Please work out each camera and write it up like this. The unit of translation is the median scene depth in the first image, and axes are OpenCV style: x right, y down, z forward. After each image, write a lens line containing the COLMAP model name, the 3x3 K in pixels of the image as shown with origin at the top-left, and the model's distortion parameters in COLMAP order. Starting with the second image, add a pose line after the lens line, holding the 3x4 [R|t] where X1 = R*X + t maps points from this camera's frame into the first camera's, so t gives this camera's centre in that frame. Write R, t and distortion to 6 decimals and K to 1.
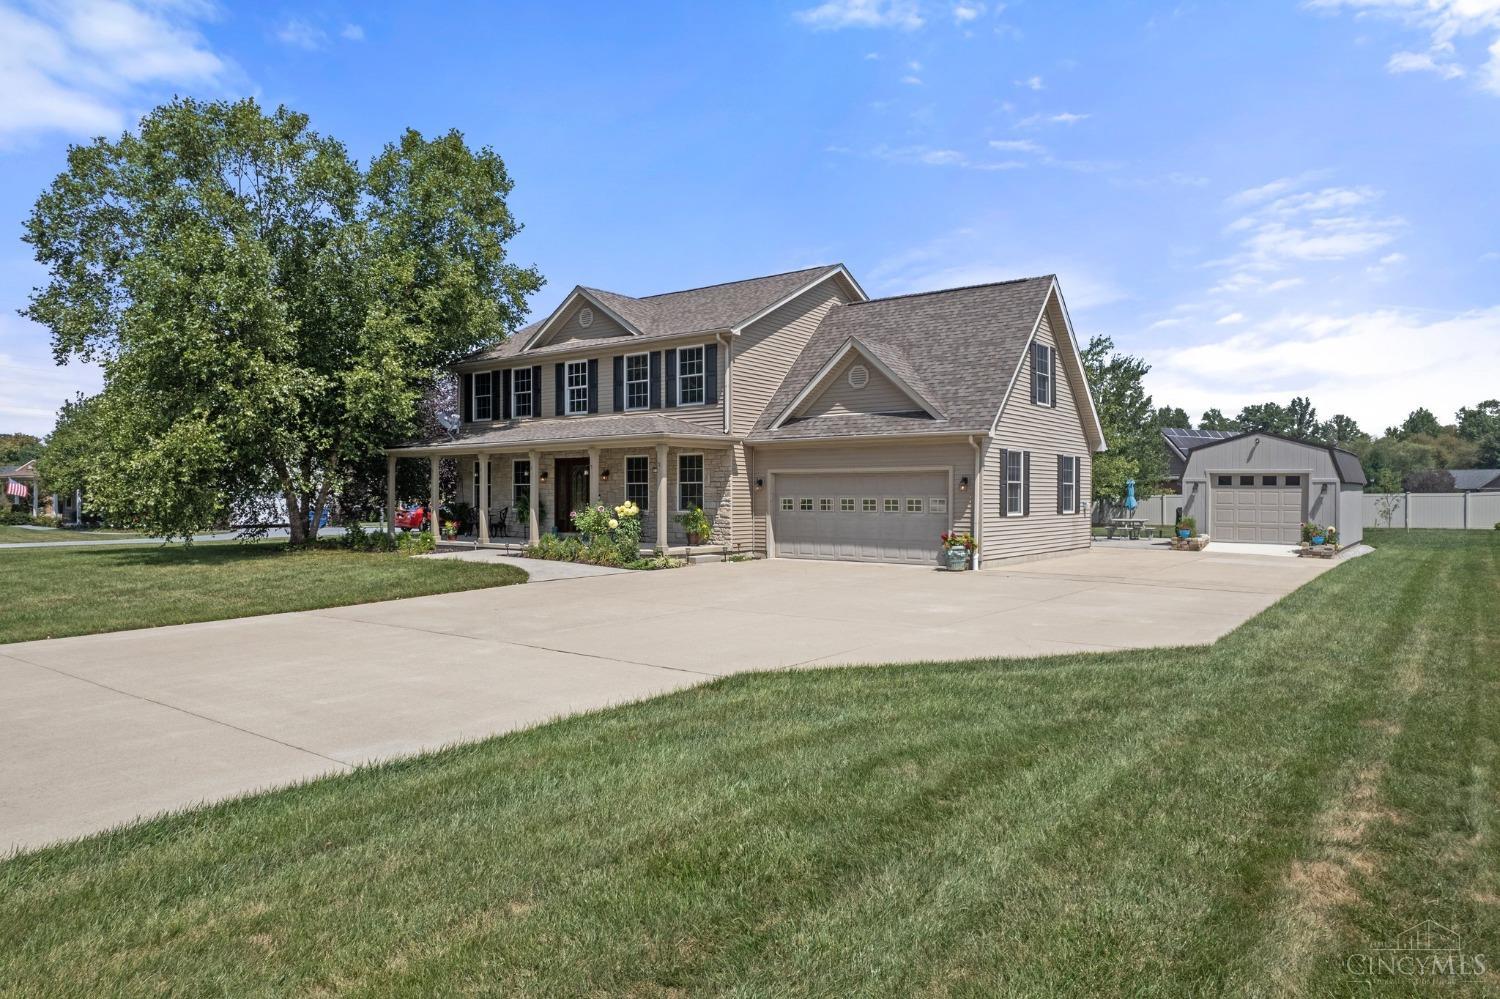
lens RADIAL K [[943.0, 0, 750.0], [0, 943.0, 499.5], [0, 0, 1]] dist [-0.004179, -0.000811]
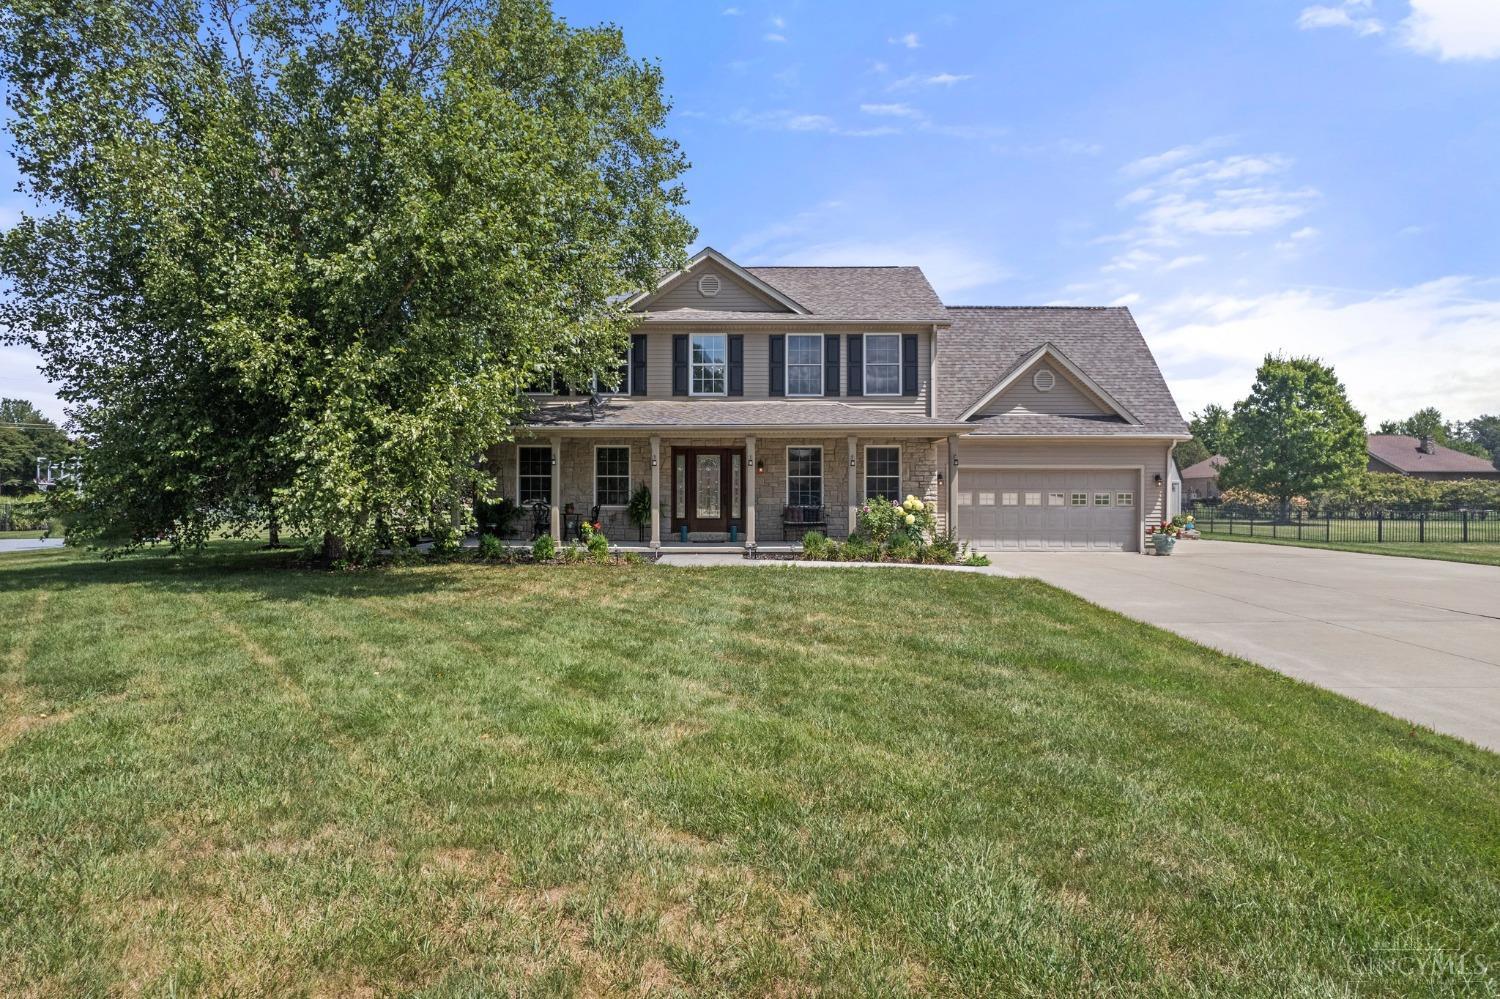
lens RADIAL K [[943.0, 0, 750.0], [0, 943.0, 499.5], [0, 0, 1]] dist [-0.004179, -0.000811]
pose [[0.795443, -0.000266, 0.606029, -0.740159], [0.002143, 0.999995, -0.002373, 0.007152], [-0.606025, 0.003186, 0.795439, 0.319435]]
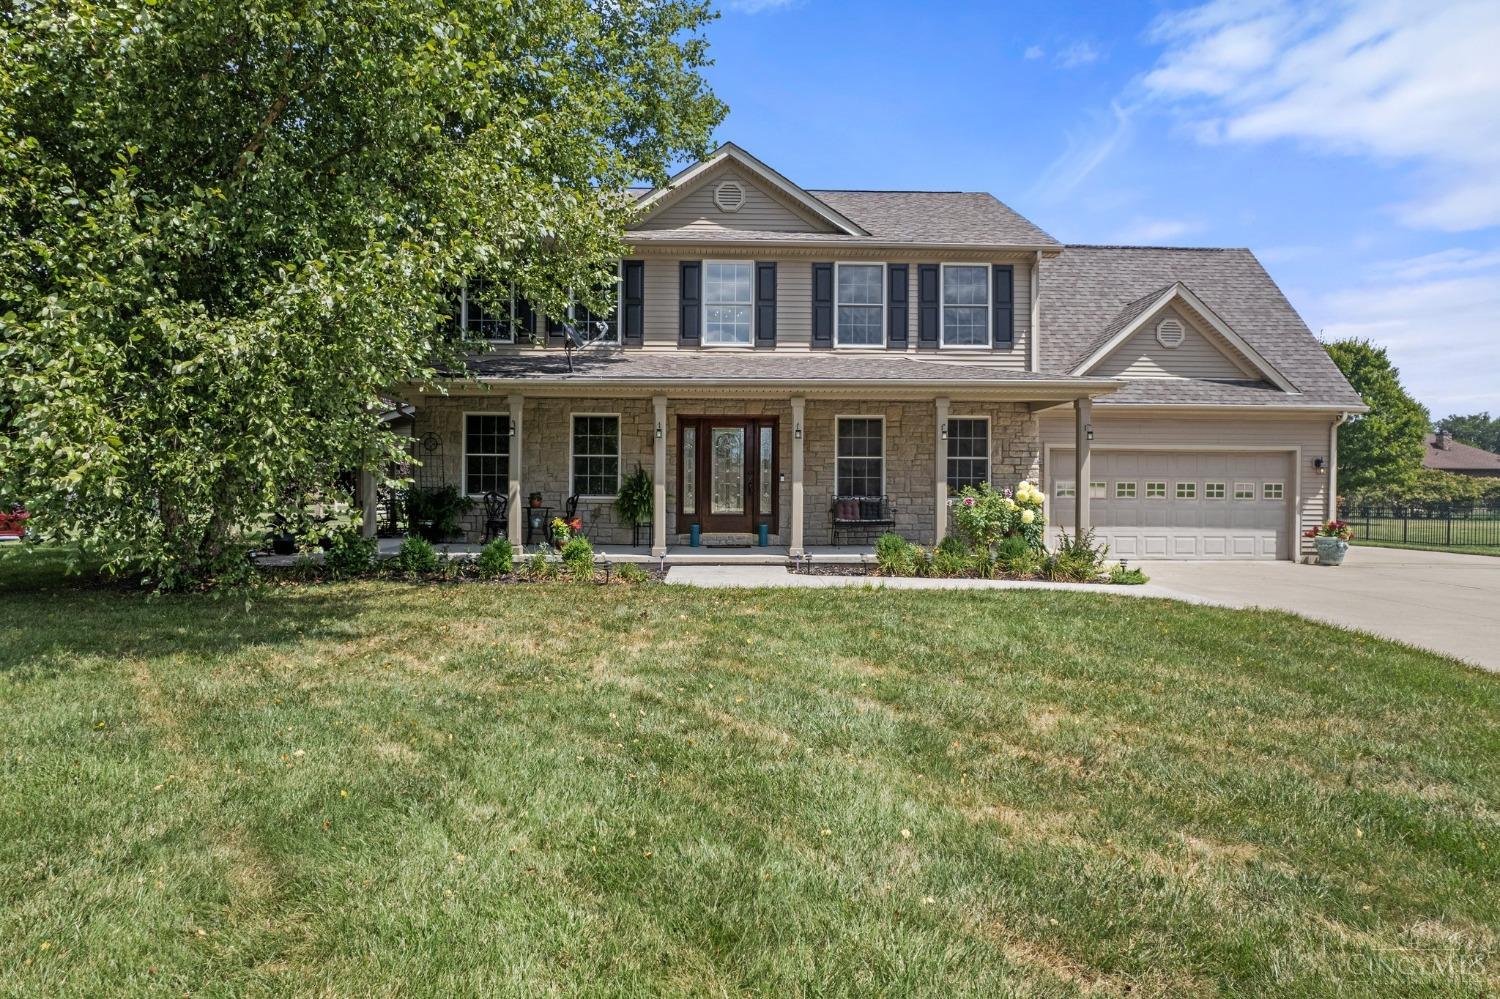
lens RADIAL K [[943.0, 0, 750.0], [0, 943.0, 499.5], [0, 0, 1]] dist [-0.004179, -0.000811]
pose [[0.774563, 0.000681, 0.632497, -0.624202], [-0.001905, 0.999997, 0.001257, 0.012056], [-0.632494, -0.002179, 0.774562, 0.551214]]
